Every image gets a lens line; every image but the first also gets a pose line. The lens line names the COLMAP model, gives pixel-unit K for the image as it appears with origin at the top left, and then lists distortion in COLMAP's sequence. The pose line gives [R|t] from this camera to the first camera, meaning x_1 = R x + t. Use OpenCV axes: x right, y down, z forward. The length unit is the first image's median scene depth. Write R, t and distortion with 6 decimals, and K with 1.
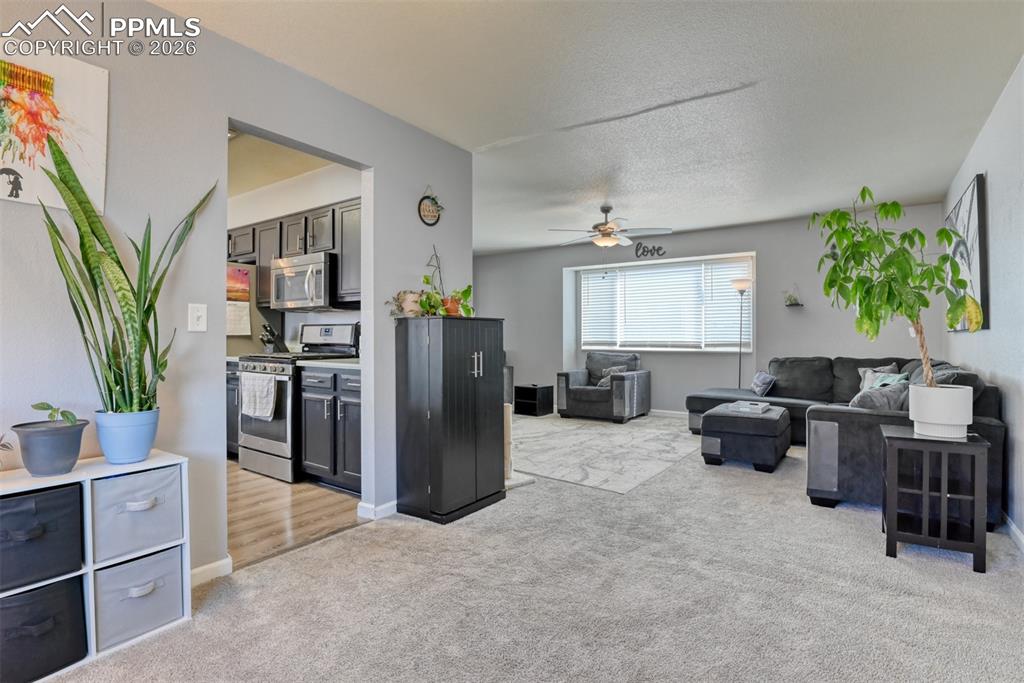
lens RADIAL K [[501.7, 0, 514.8], [0, 501.7, 340.1], [0, 0, 1]] dist [-0.035167, -0.000026]
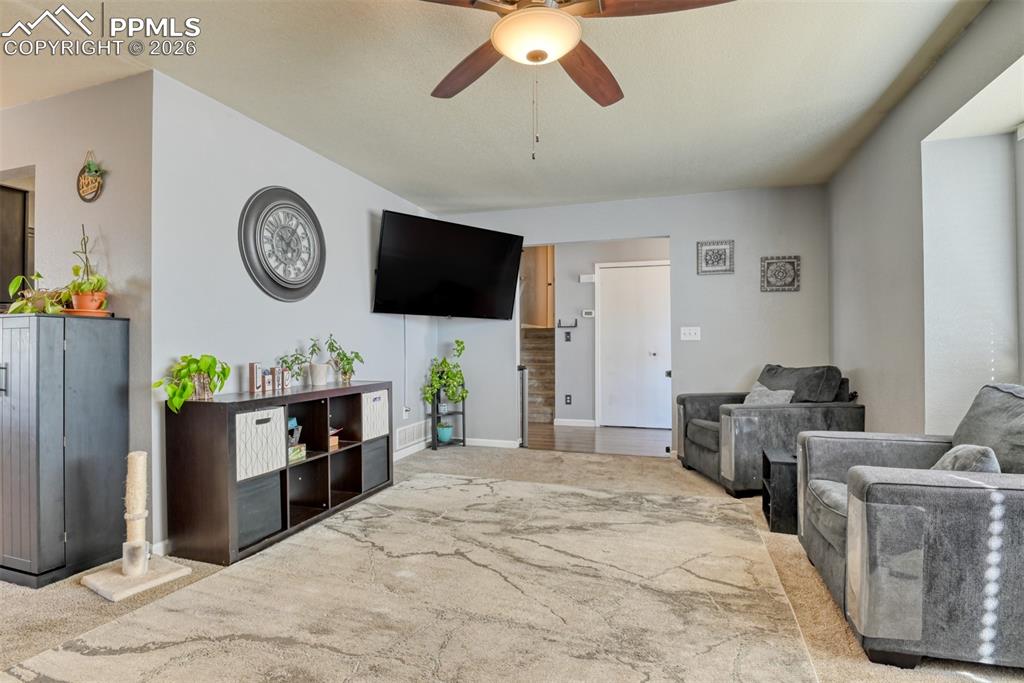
lens RADIAL K [[502.3, 0, 513.8], [0, 502.3, 343.9], [0, 0, 1]] dist [-0.025319, -0.000894]
pose [[0.297877, -0.005297, -0.954590, 0.539644], [0.000829, 0.999986, -0.005290, 0.001942], [0.954604, 0.000784, 0.297877, 0.988114]]
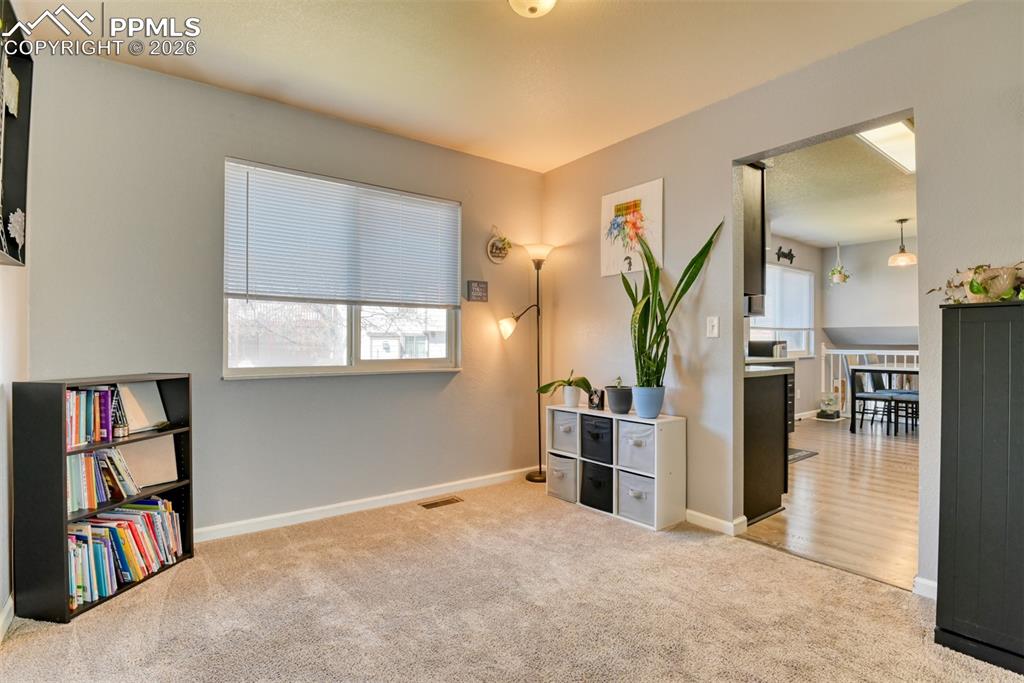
lens RADIAL K [[502.3, 0, 513.8], [0, 502.3, 343.9], [0, 0, 1]] dist [-0.025319, -0.000894]
pose [[-0.313140, -0.000897, -0.949707, 0.369079], [-0.003720, 0.999993, 0.000282, 0.000543], [0.949700, 0.003621, -0.313141, 0.425835]]
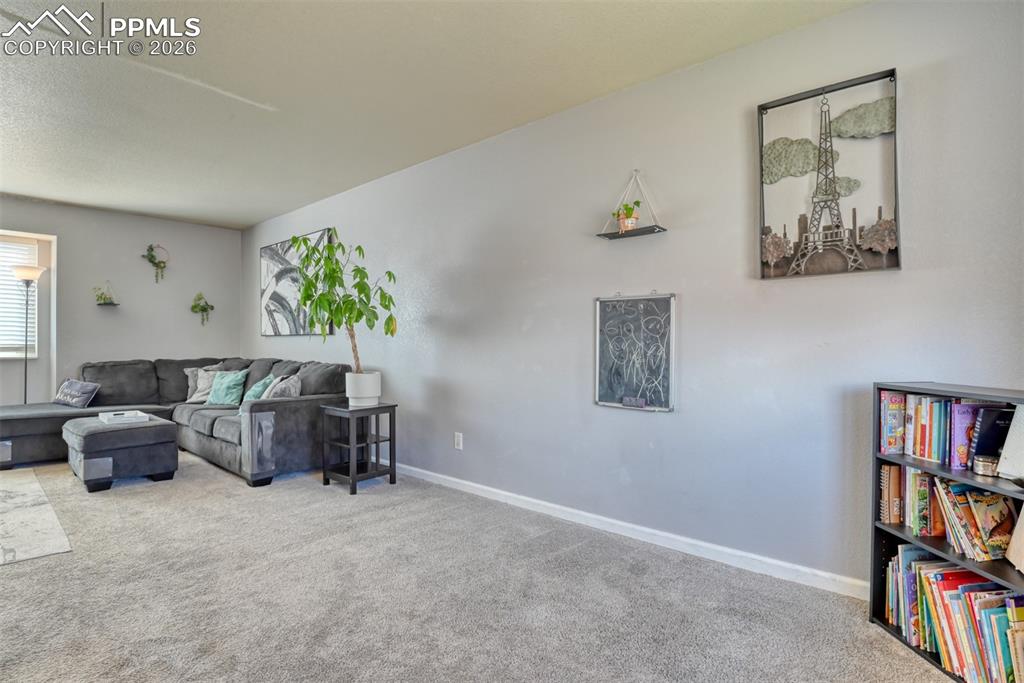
lens RADIAL K [[494.4, 0, 520.5], [0, 494.4, 343.9], [0, 0, 1]] dist [-0.037207, -0.000297]
pose [[0.087257, -0.006145, 0.996167, -0.305216], [0.003085, 0.999978, 0.005898, -0.000411], [-0.996181, 0.002558, 0.087274, 0.197989]]
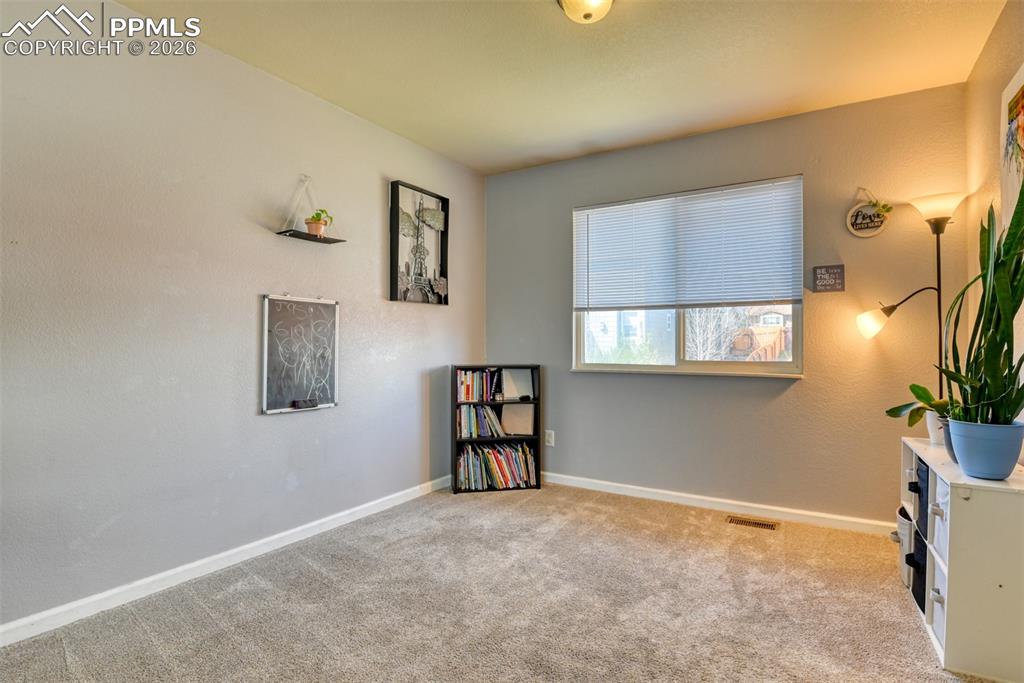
lens RADIAL K [[502.3, 0, 513.8], [0, 502.3, 343.9], [0, 0, 1]] dist [-0.025319, -0.000894]
pose [[-0.998669, -0.002555, -0.051512, 0.062541], [-0.002599, 0.999996, 0.000785, -0.000159], [0.051509, 0.000918, -0.998672, 0.719136]]
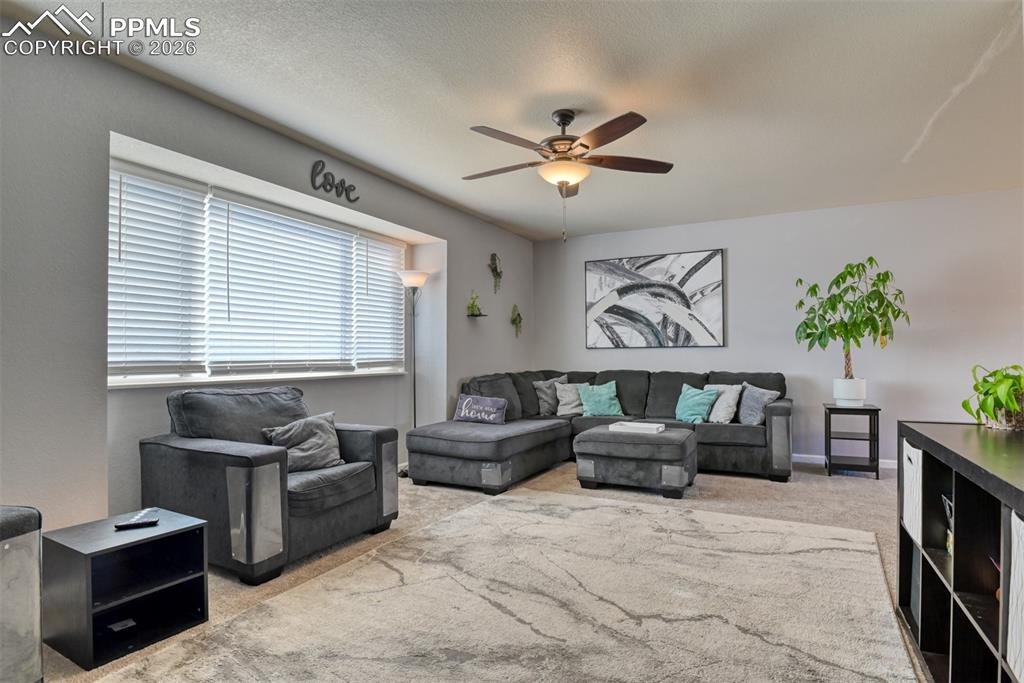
lens RADIAL K [[523.7, 0, 533.8], [0, 523.7, 356.3], [0, 0, 1]] dist [-0.000905, -0.000695]
pose [[-0.152201, -0.006872, 0.988326, -0.423089], [0.005833, 0.999952, 0.007851, -0.006078], [-0.988332, 0.006960, -0.152154, 1.246007]]
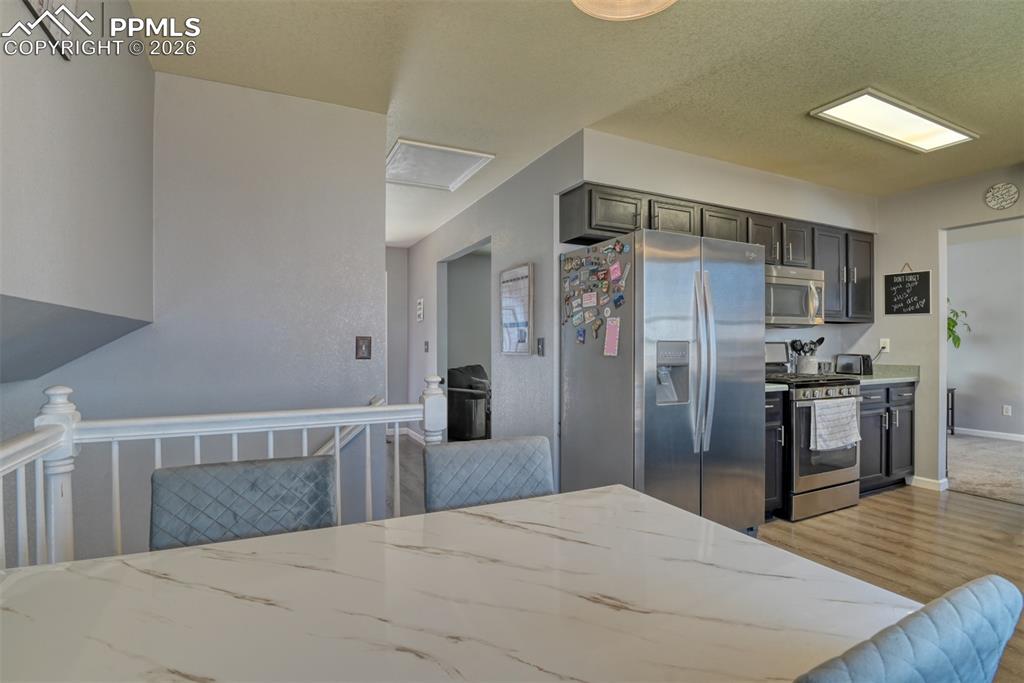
lens RADIAL K [[506.5, 0, 517.8], [0, 506.5, 341.6], [0, 0, 1]] dist [-0.032456, -0.001188]
pose [[0.476097, -0.000294, 0.879393, -1.299358], [0.007133, 0.999968, -0.003528, -0.030293], [-0.879364, 0.007952, 0.476084, 0.885475]]
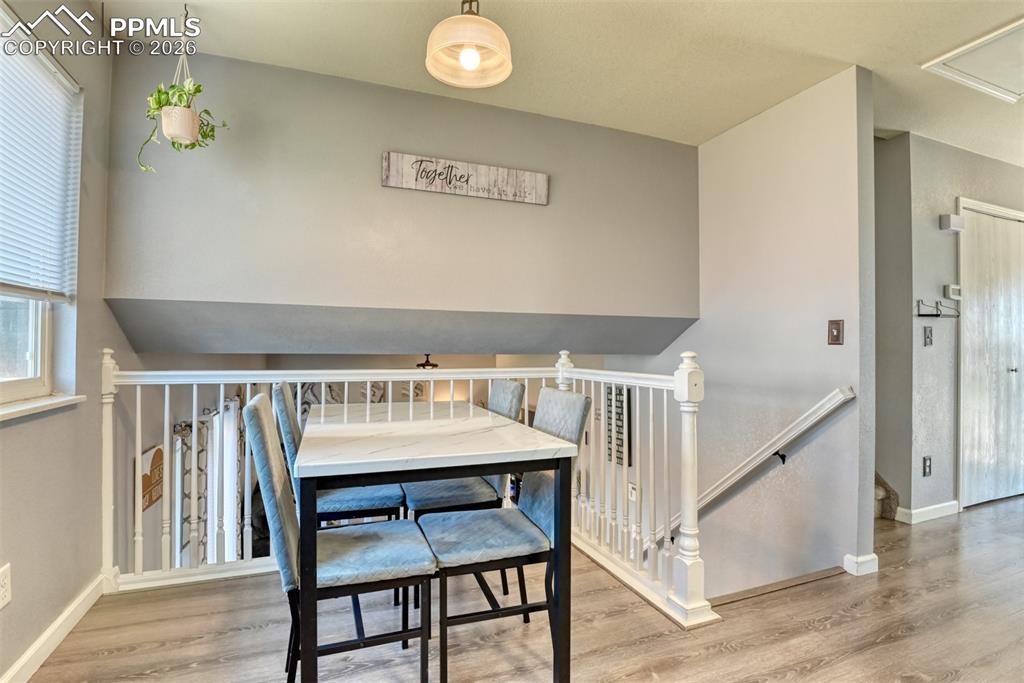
lens RADIAL K [[514.9, 0, 535.7], [0, 514.9, 341.6], [0, 0, 1]] dist [-0.033490, -0.000252]
pose [[0.843638, -0.001976, -0.536908, -0.858107], [-0.003839, 0.999945, -0.009712, -0.009801], [0.536898, 0.010255, 0.843585, 0.683865]]
